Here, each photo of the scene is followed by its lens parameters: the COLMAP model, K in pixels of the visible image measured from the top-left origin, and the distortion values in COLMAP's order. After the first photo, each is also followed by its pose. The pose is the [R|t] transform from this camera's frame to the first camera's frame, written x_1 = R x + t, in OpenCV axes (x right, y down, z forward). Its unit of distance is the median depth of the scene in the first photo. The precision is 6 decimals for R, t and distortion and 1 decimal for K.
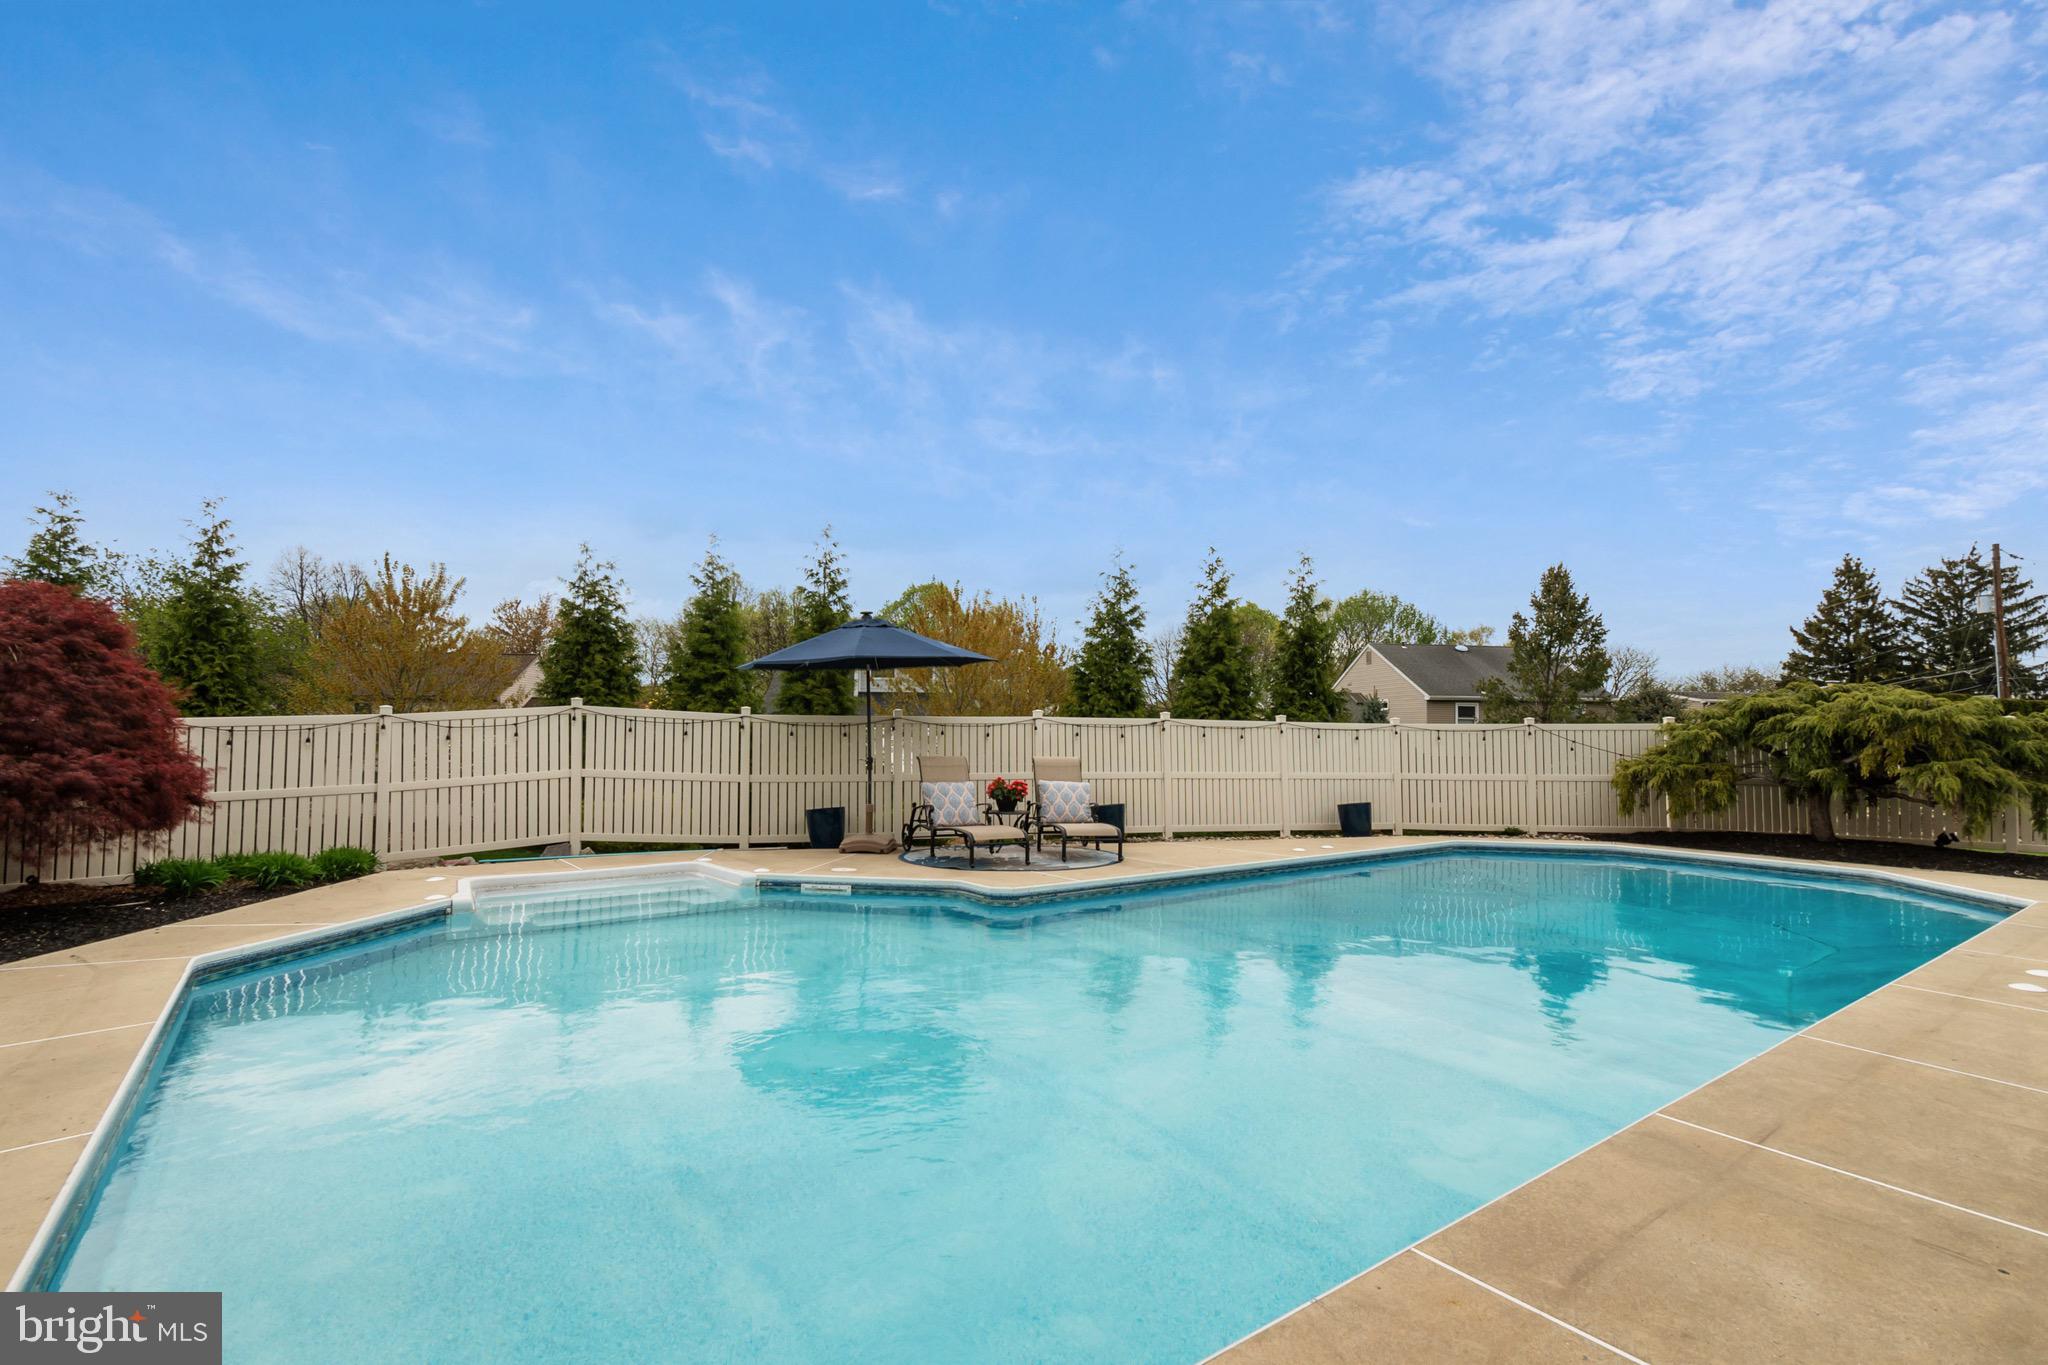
lens RADIAL K [[935.1, 0, 1029.2], [0, 935.1, 696.0], [0, 0, 1]] dist [0.003396, -0.000037]
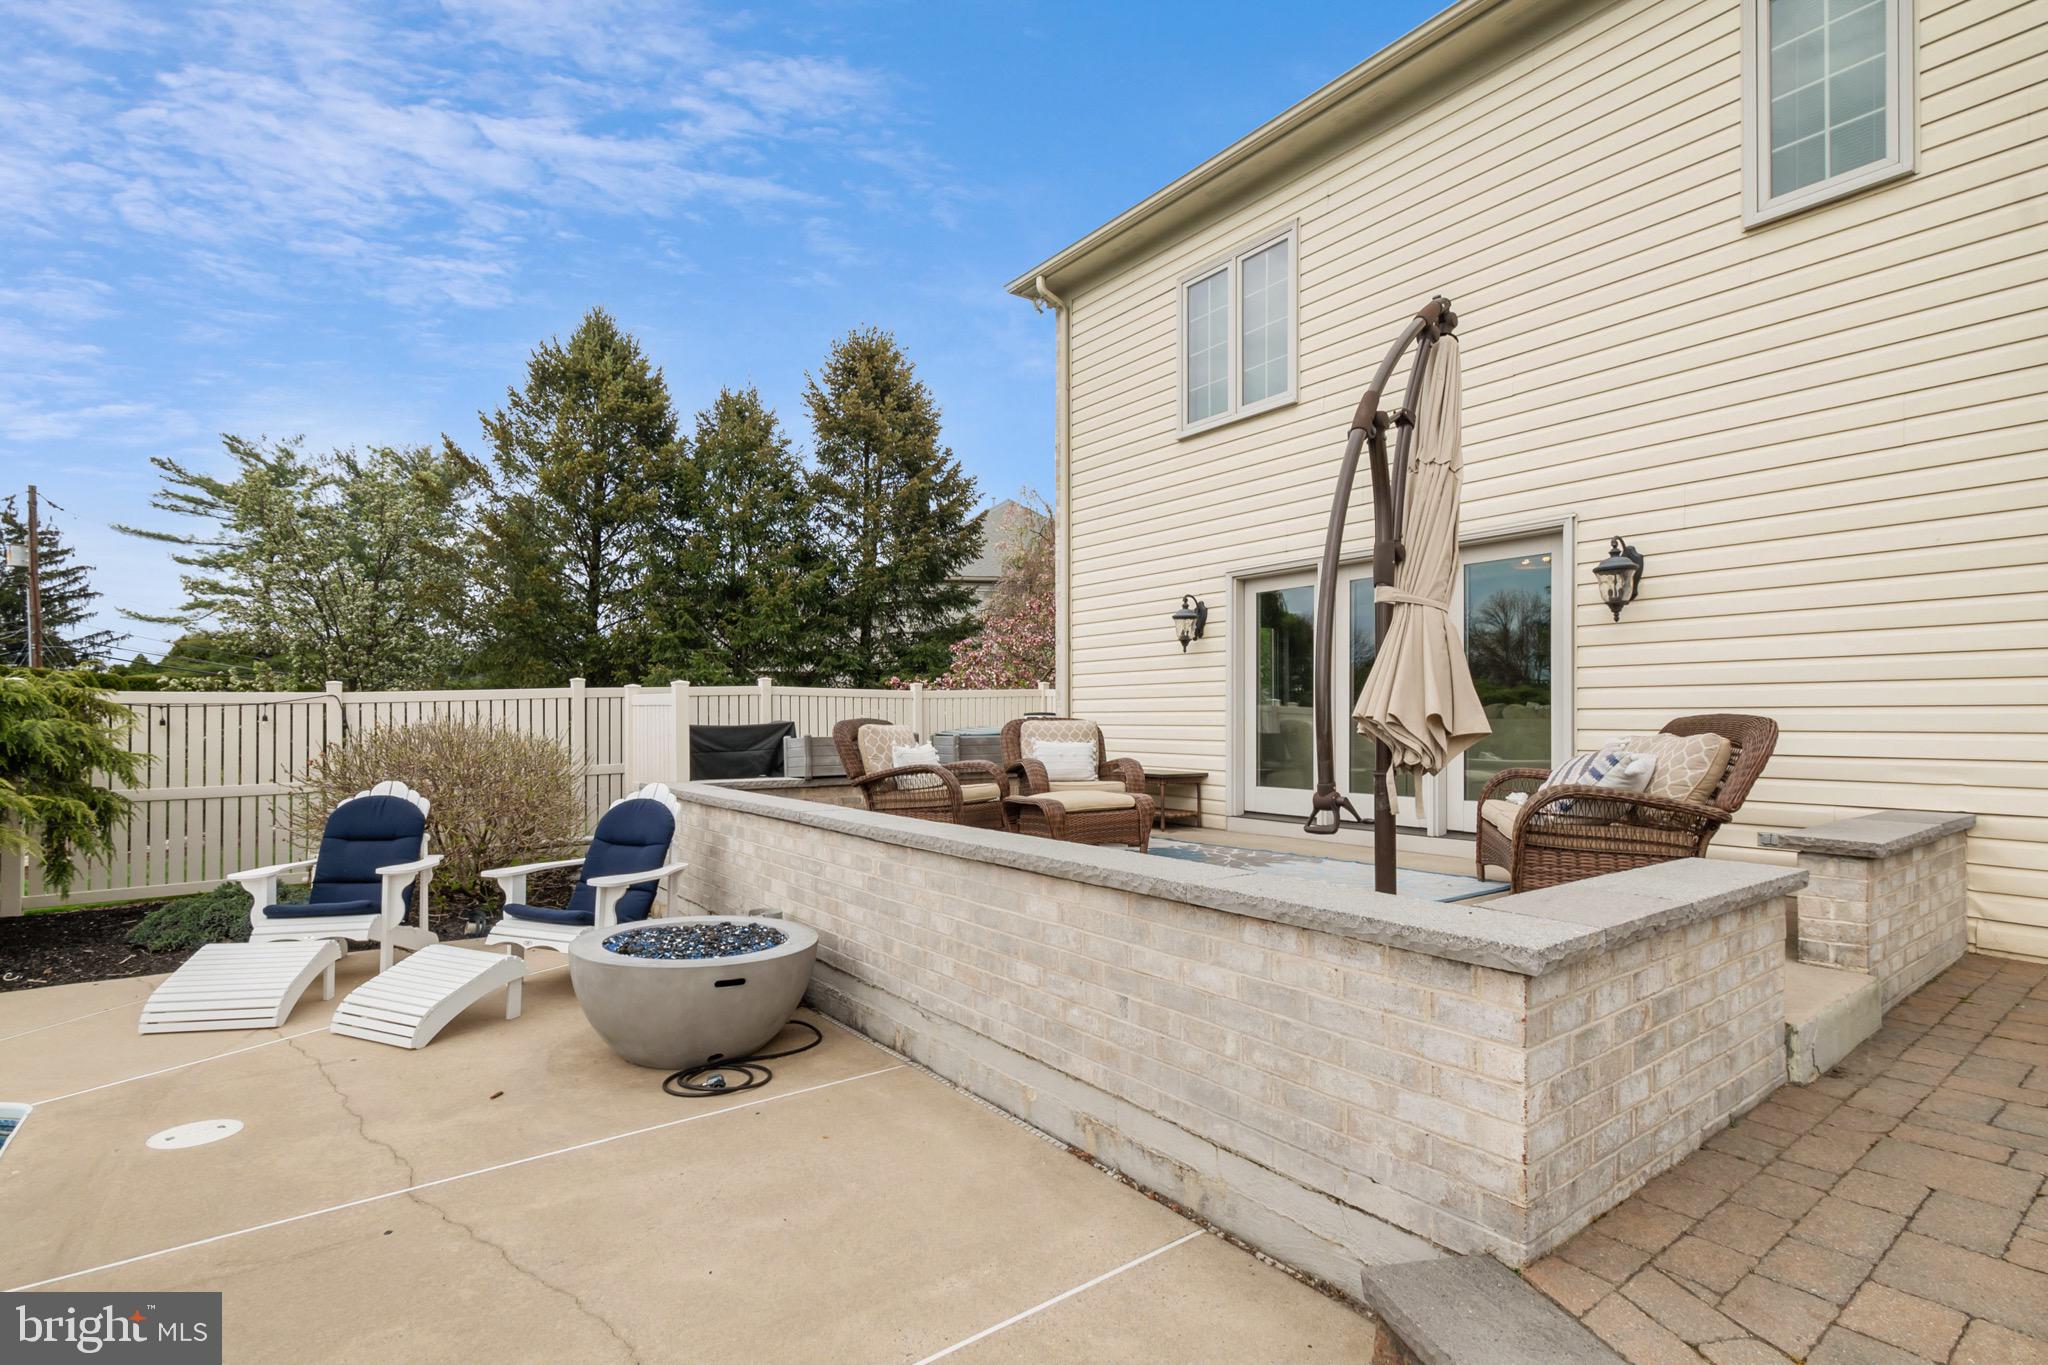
lens RADIAL K [[935.1, 0, 1029.2], [0, 935.1, 696.0], [0, 0, 1]] dist [0.003396, -0.000037]
pose [[-0.043425, 0.005106, 0.999044, 0.083392], [-0.029273, 0.999551, -0.006381, 0.003416], [-0.998628, -0.029523, -0.043256, 0.076017]]
